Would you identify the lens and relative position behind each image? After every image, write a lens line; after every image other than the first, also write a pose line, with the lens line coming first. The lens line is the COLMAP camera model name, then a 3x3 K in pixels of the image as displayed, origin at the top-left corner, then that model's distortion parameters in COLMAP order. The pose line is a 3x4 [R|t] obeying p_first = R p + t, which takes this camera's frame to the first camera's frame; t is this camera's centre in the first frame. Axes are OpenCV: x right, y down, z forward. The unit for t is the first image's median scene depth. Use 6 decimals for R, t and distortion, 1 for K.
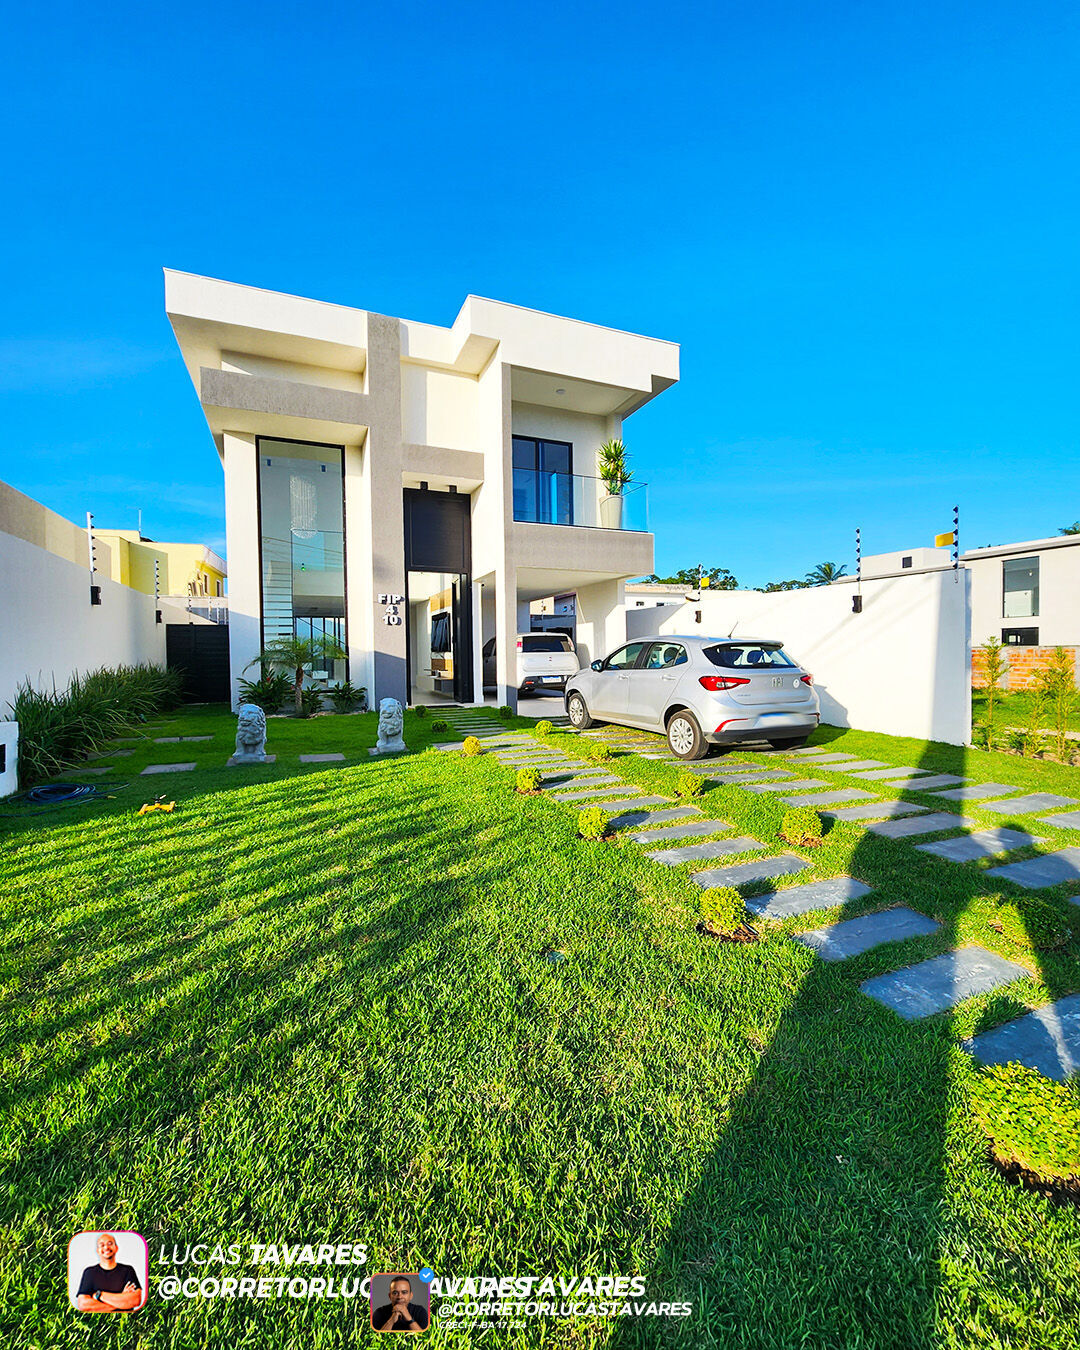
lens RADIAL K [[578.4, 0, 546.8], [0, 578.4, 671.6], [0, 0, 1]] dist [-0.016697, 0.000225]
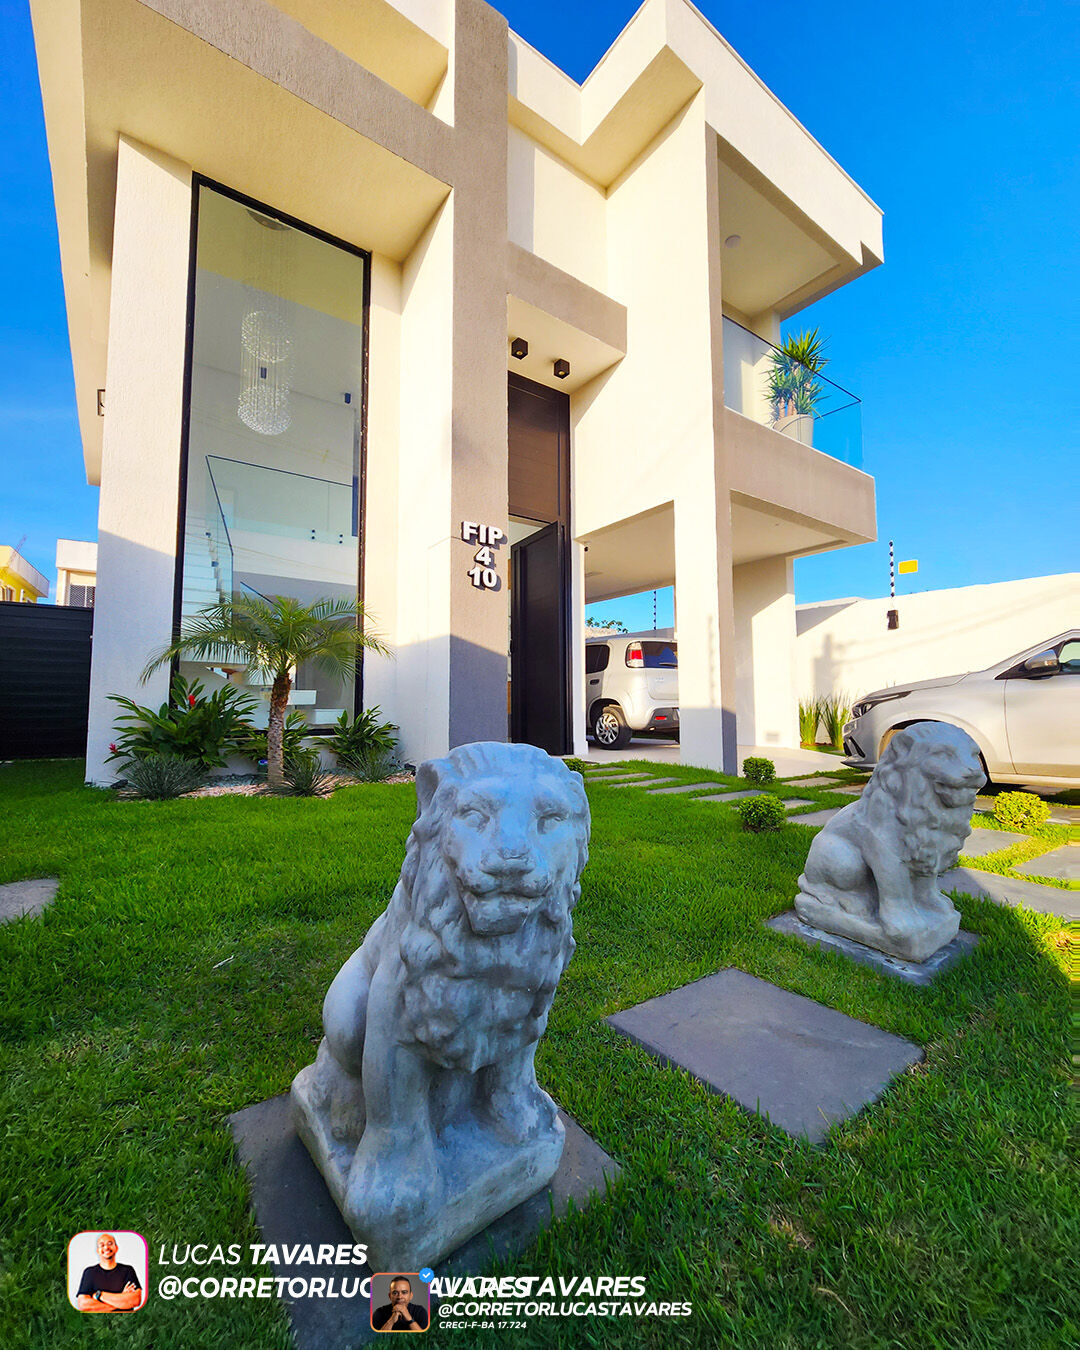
lens RADIAL K [[578.4, 0, 539.4], [0, 578.4, 669.9], [0, 0, 1]] dist [-0.016697, 0.000225]
pose [[0.977414, 0.019189, 0.210461, -0.321751], [0.001255, 0.995325, -0.096576, 0.031301], [-0.211330, 0.094658, 0.972820, 0.532307]]
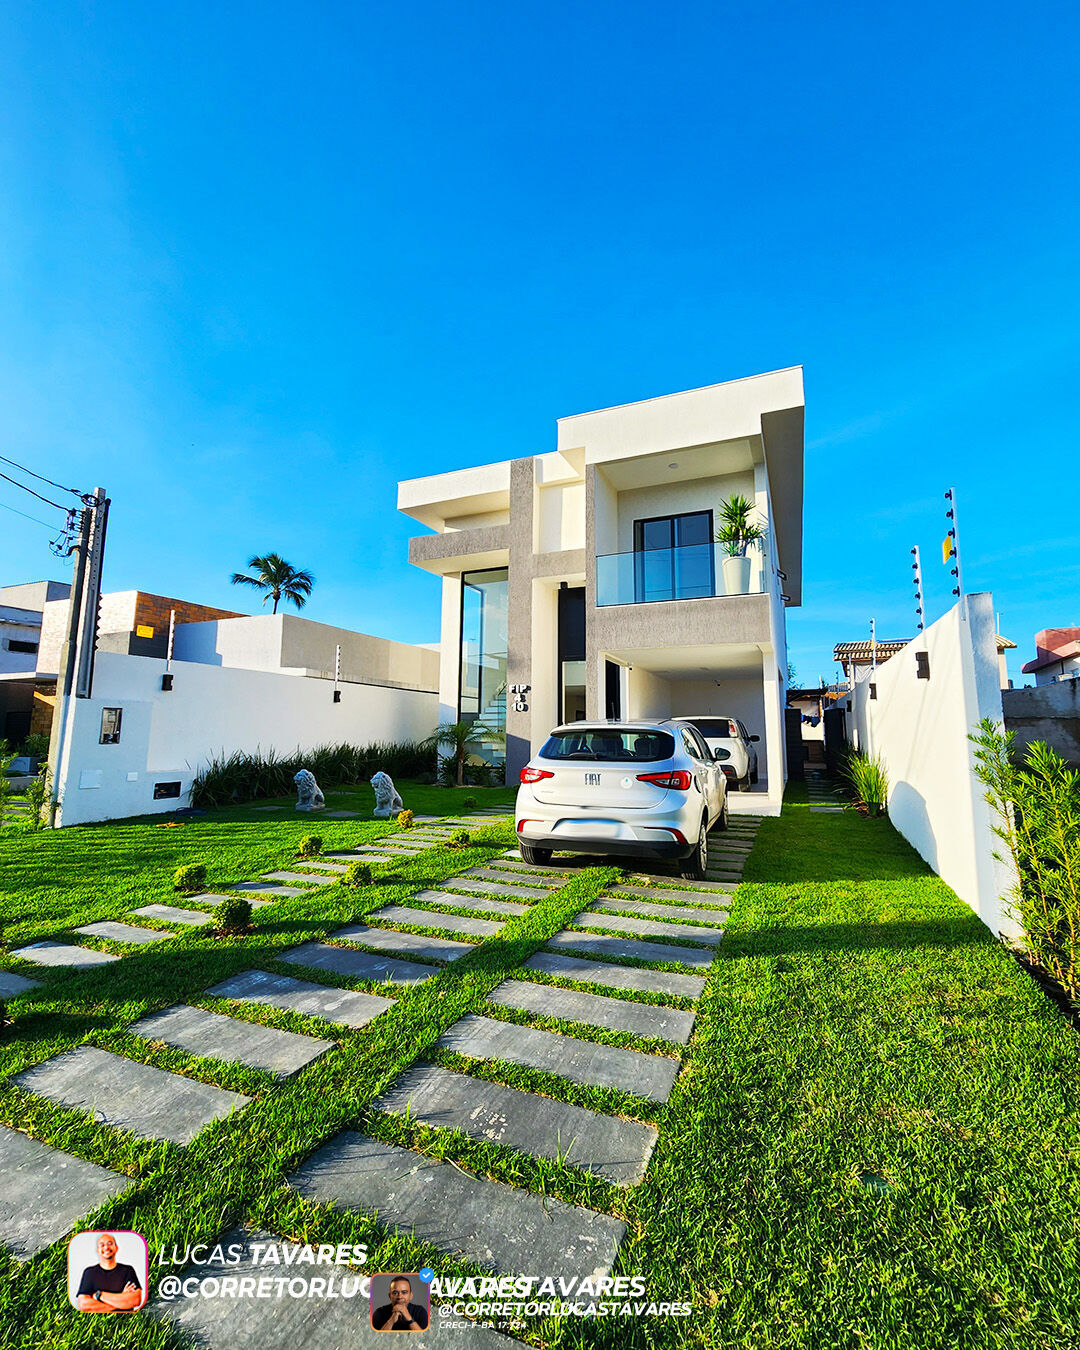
lens RADIAL K [[578.4, 0, 541.9], [0, 578.4, 671.3], [0, 0, 1]] dist [-0.016697, 0.000225]
pose [[0.683838, -0.065541, -0.726684, 0.599277], [-0.038017, 0.991404, -0.125192, -0.016834], [0.728642, 0.113238, 0.675468, 0.244771]]
